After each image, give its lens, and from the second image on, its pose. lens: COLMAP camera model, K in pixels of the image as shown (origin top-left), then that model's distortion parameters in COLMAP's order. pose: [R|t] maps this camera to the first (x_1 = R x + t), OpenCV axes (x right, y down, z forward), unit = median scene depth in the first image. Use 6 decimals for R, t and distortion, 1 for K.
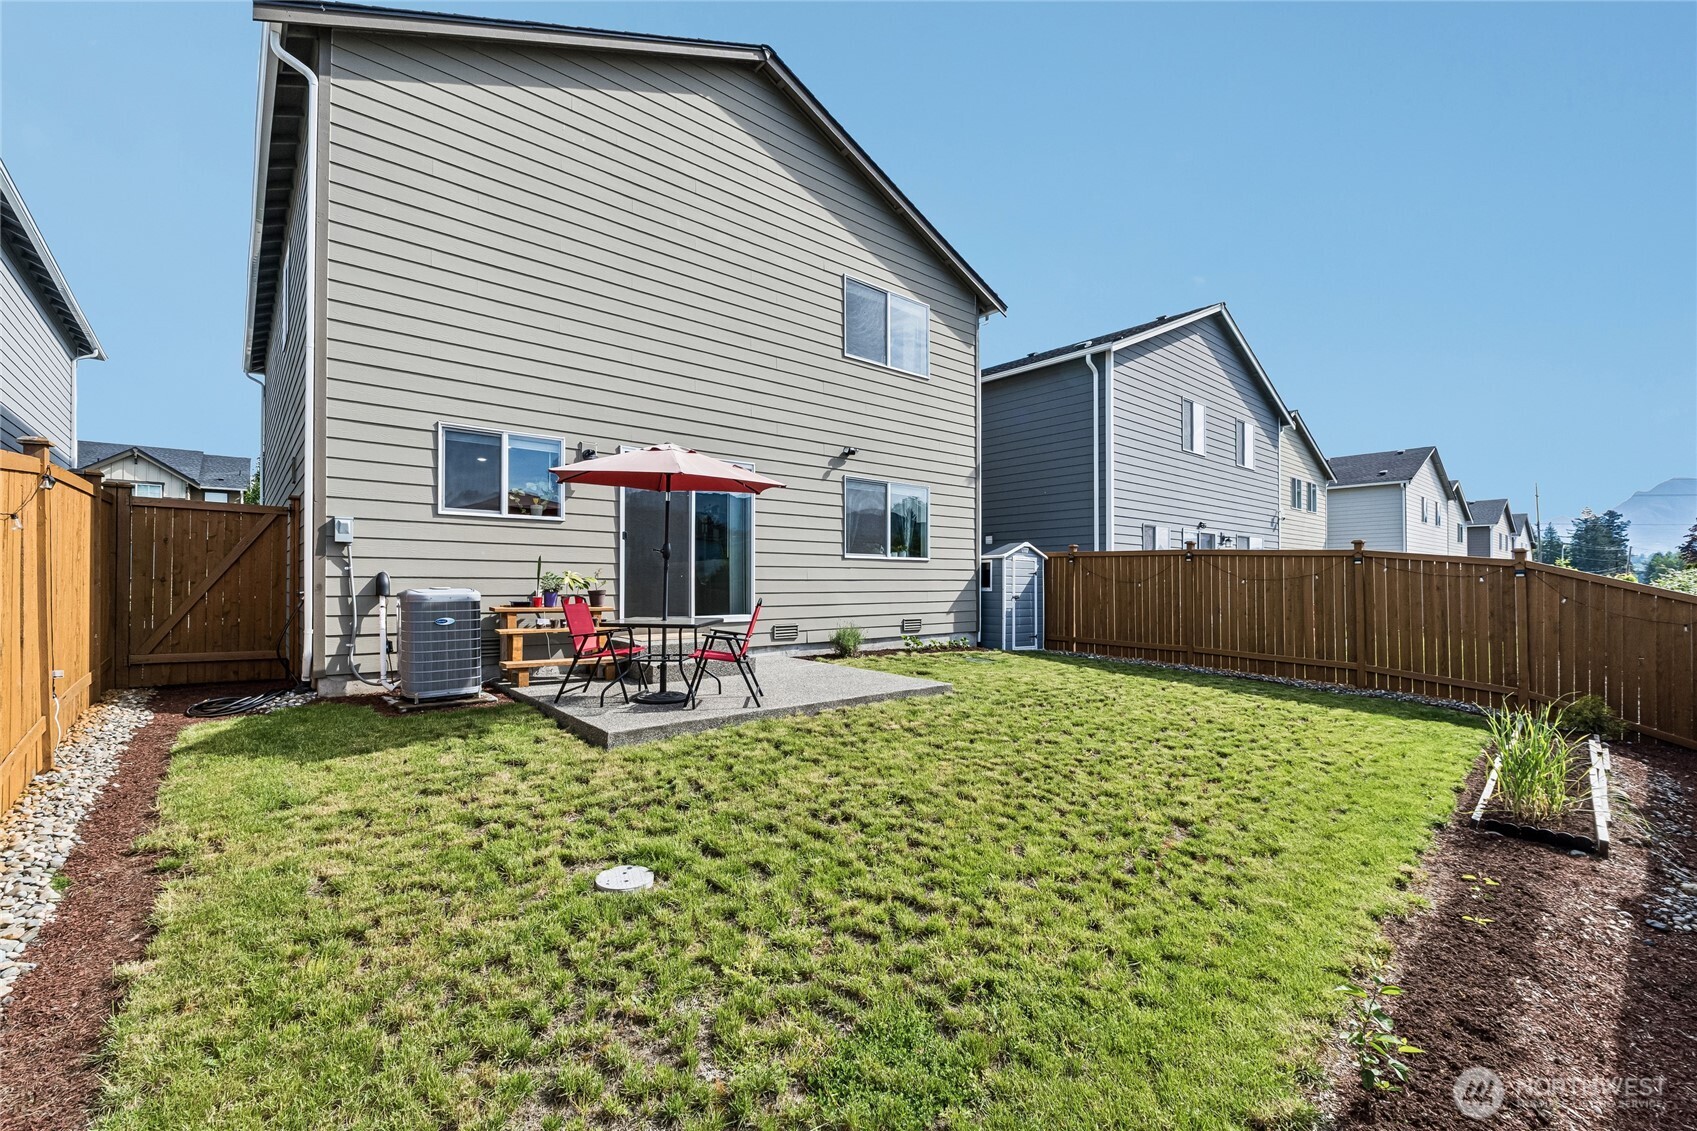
lens RADIAL K [[713.2, 0, 848.5], [0, 713.2, 565.5], [0, 0, 1]] dist [0.002084, 0.000011]
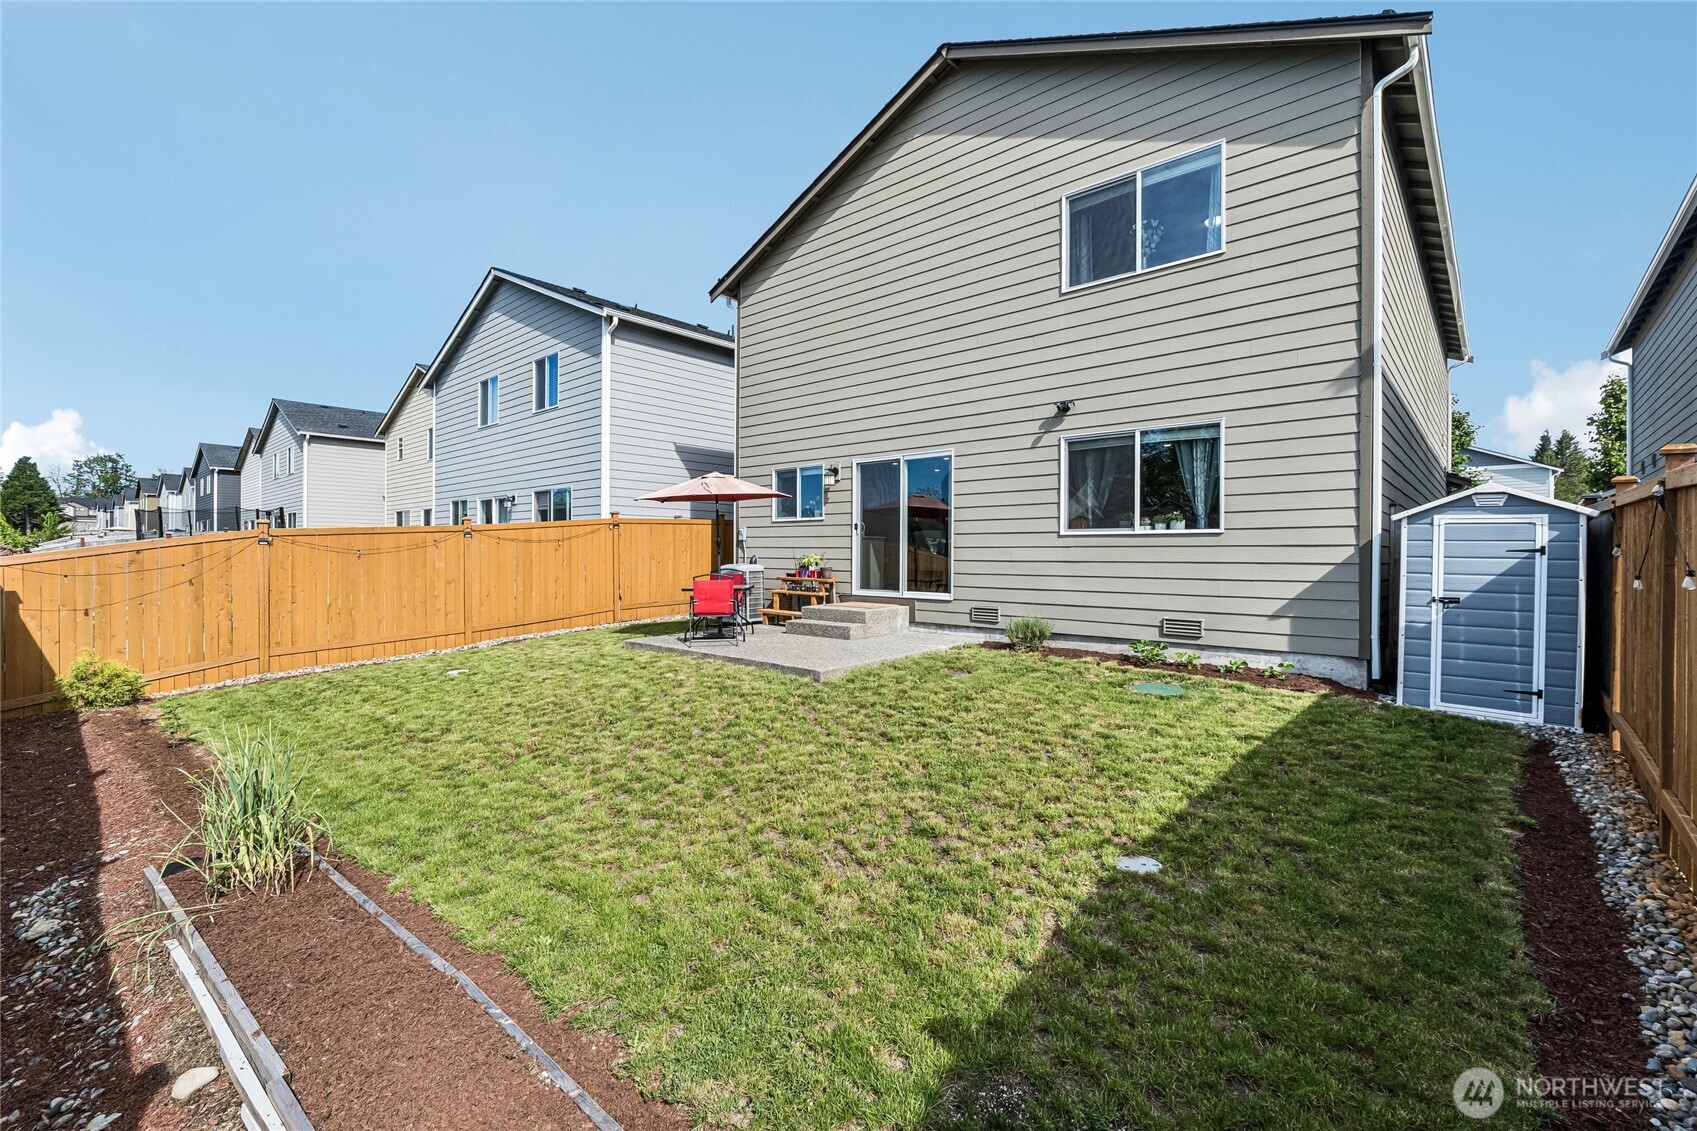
lens RADIAL K [[726.3, 0, 848.5], [0, 726.3, 565.5], [0, 0, 1]] dist [-0.011780, -0.000116]
pose [[0.117288, 0.007813, -0.993067, 0.768557], [0.010749, 0.999900, 0.009137, 0.013767], [0.993040, -0.011746, 0.117192, 0.615373]]
